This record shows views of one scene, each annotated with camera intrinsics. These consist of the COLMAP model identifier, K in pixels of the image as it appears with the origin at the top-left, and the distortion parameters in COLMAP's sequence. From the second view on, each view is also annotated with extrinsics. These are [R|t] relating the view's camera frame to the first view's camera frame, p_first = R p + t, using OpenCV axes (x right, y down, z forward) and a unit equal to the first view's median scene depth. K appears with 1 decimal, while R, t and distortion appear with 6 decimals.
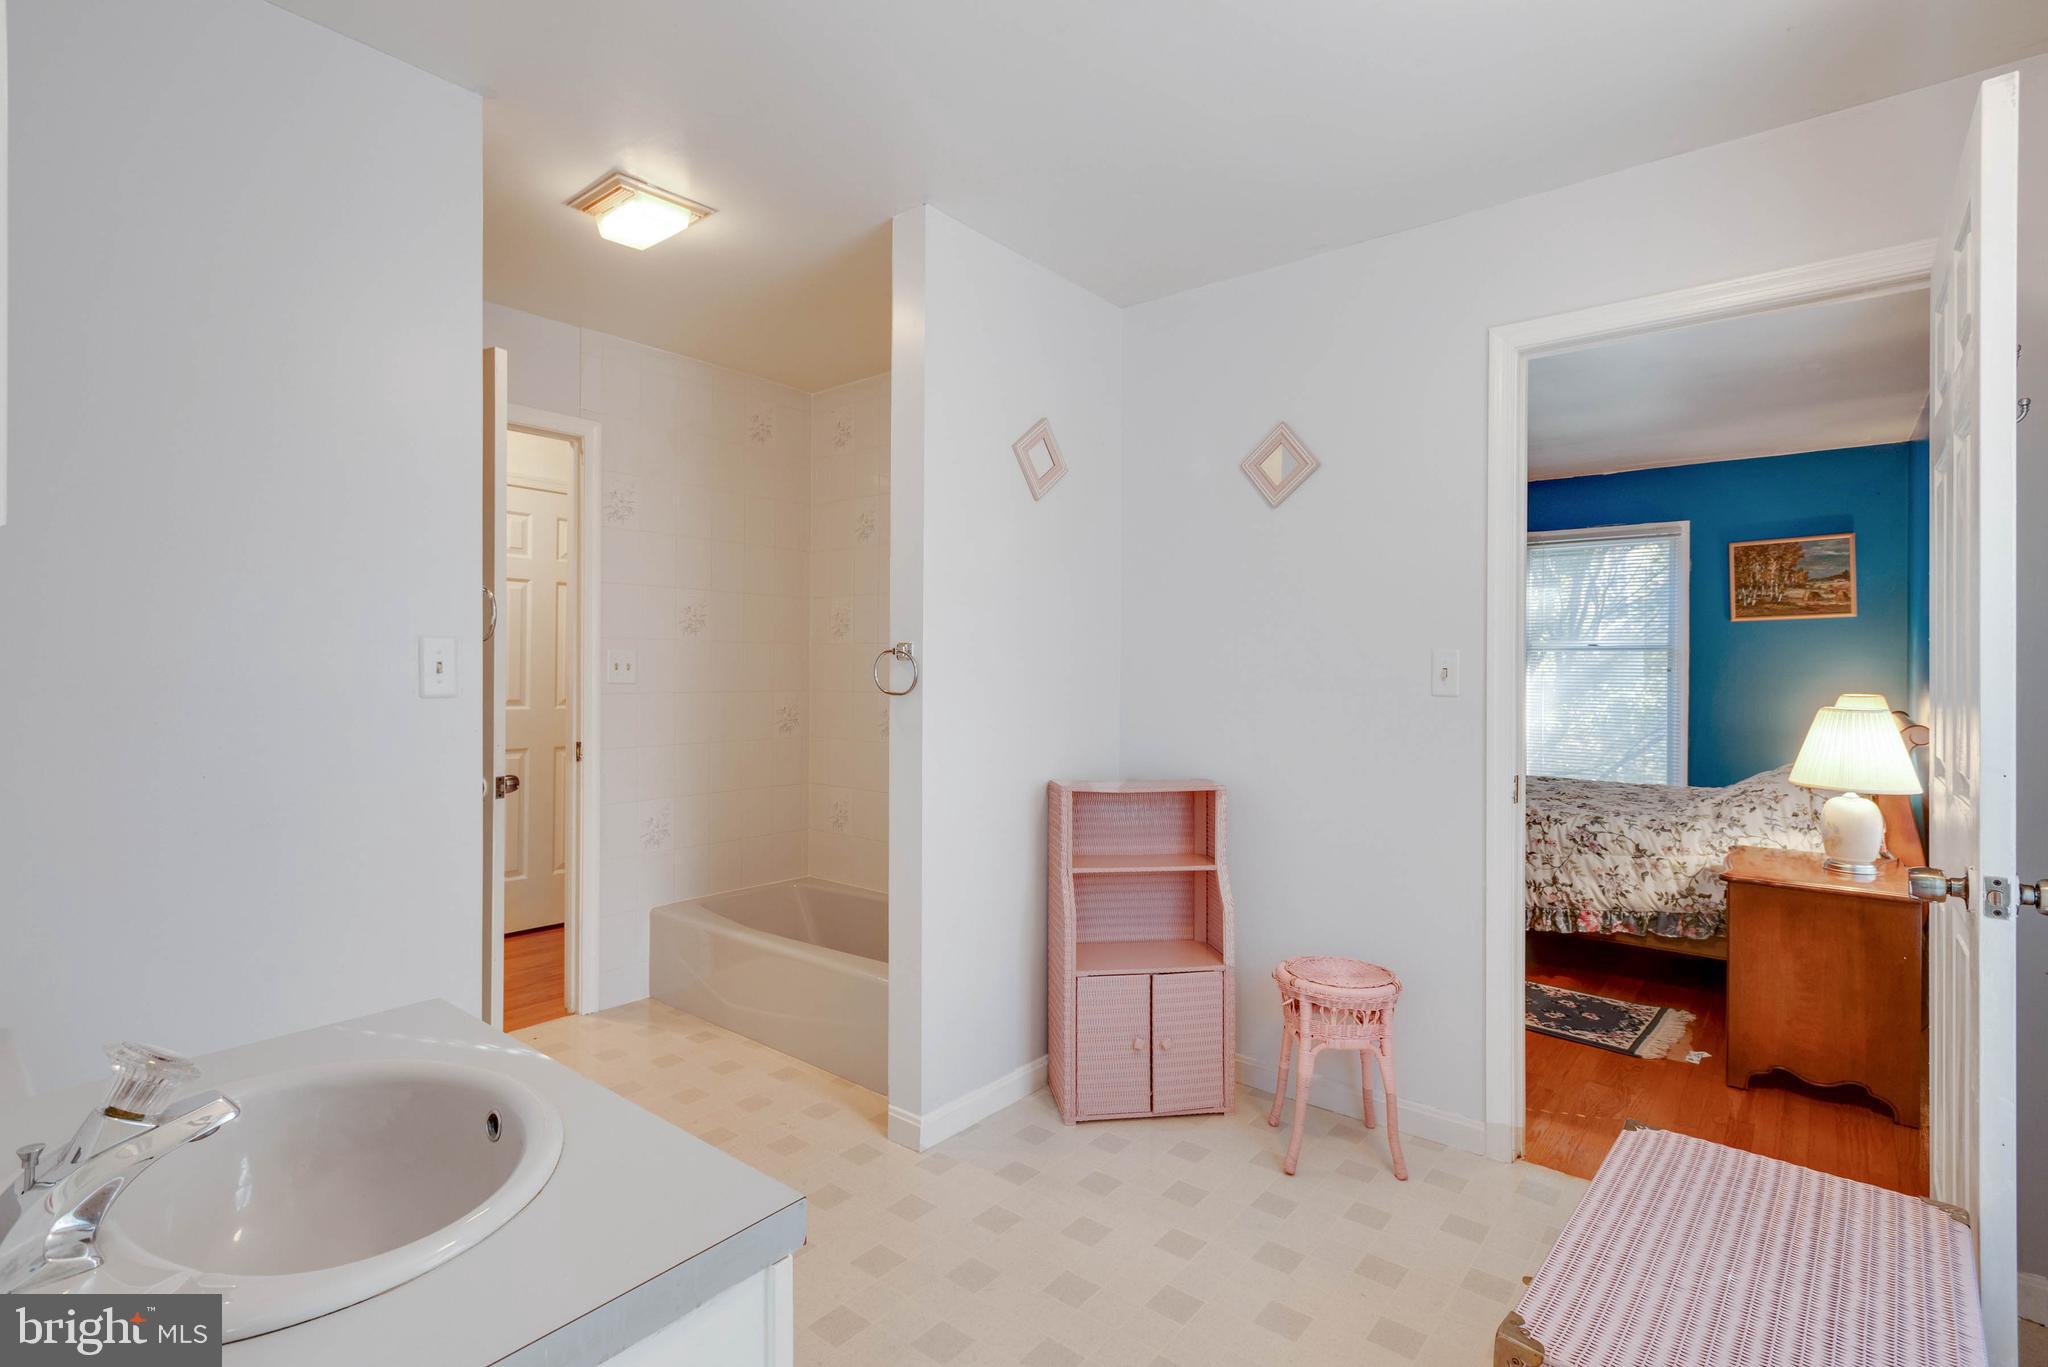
lens RADIAL K [[975.0, 0, 1025.1], [0, 975.0, 675.7], [0, 0, 1]] dist [0.011422, 0.000507]
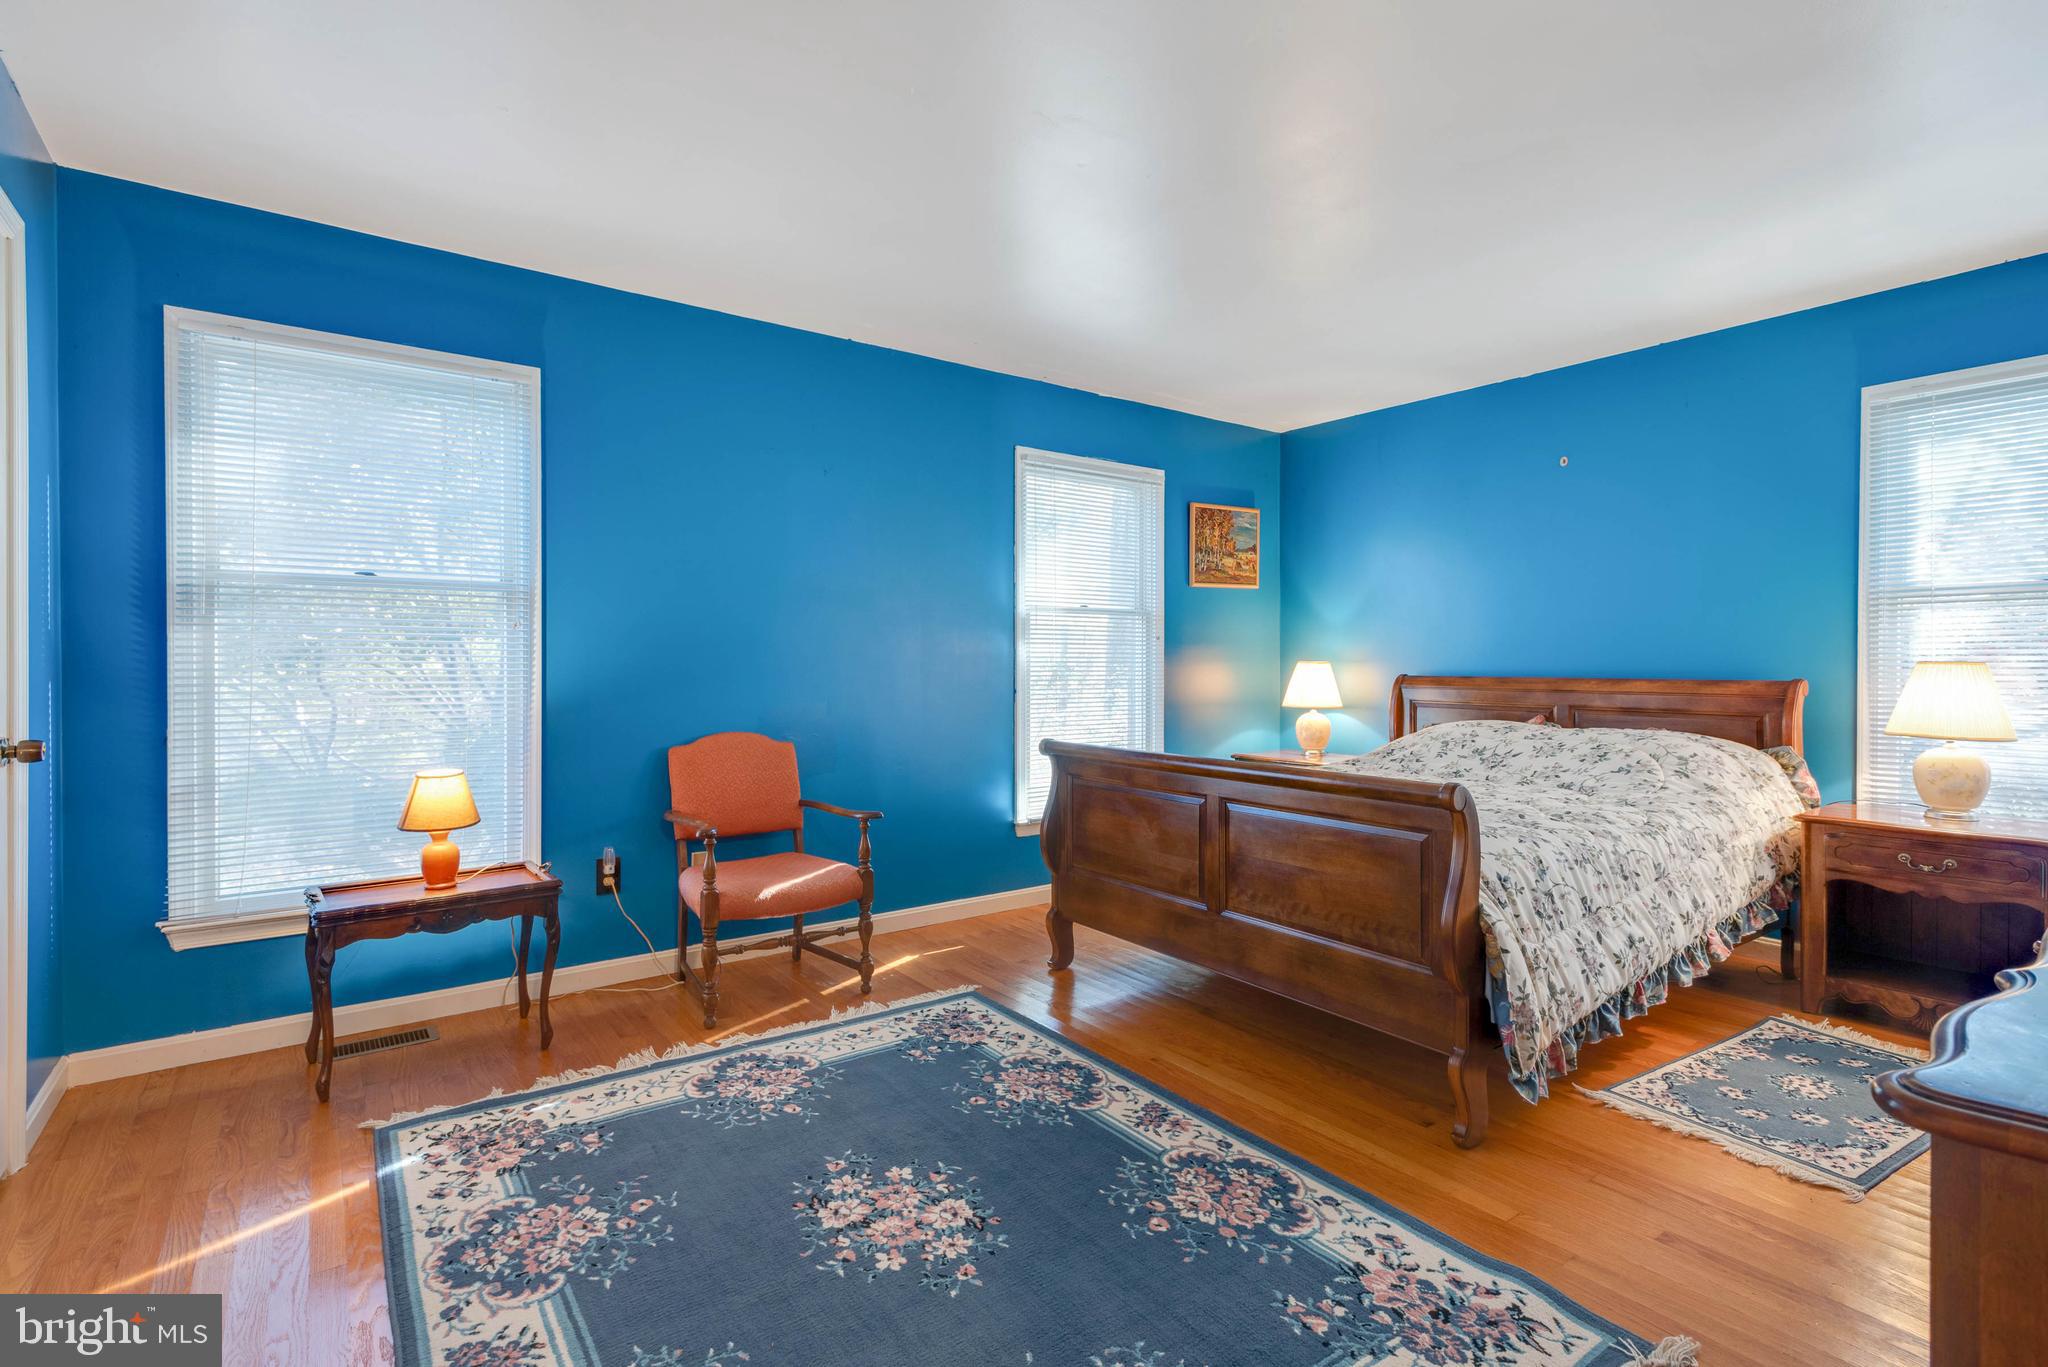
lens RADIAL K [[975.0, 0, 1025.9], [0, 975.0, 673.8], [0, 0, 1]] dist [0.011422, 0.000507]
pose [[0.212353, -0.016232, 0.977058, -0.224954], [0.002152, 0.999867, 0.016143, 0.012781], [-0.977191, -0.001326, 0.212359, 0.991313]]
